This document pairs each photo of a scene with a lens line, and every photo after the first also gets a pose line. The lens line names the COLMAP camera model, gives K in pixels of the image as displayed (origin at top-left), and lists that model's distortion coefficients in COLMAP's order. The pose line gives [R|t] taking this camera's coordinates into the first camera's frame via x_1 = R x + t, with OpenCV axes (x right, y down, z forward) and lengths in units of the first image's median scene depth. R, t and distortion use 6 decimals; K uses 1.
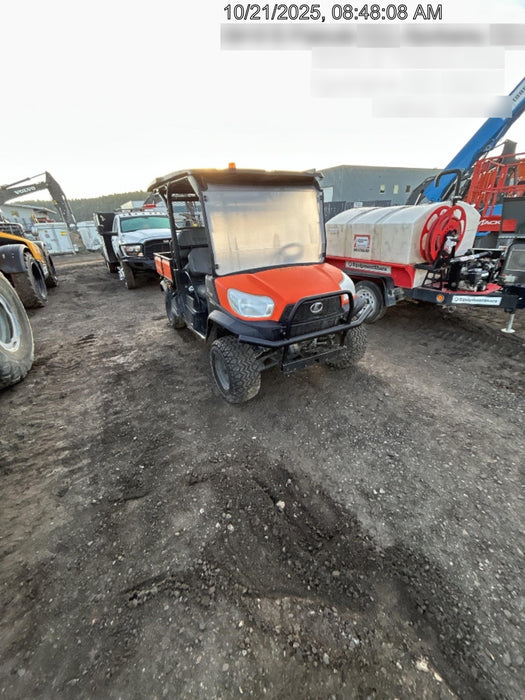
lens RADIAL K [[281.5, 0, 266.3], [0, 281.5, 350.6], [0, 0, 1]] dist [-0.000401, -0.000044]
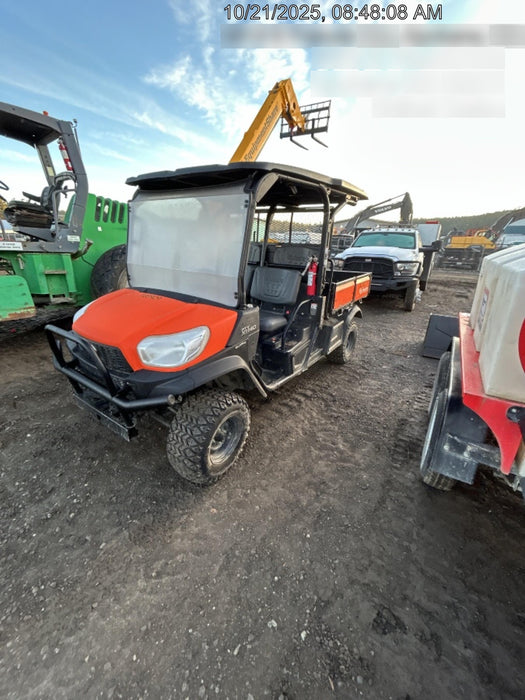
lens RADIAL K [[285.0, 0, 264.9], [0, 285.0, 351.8], [0, 0, 1]] dist [-0.000727, -0.000131]
pose [[0.454357, 0.375321, -0.807894, 0.638698], [-0.417348, 0.890909, 0.179172, -0.302210], [0.787007, 0.255765, 0.561430, 0.606403]]
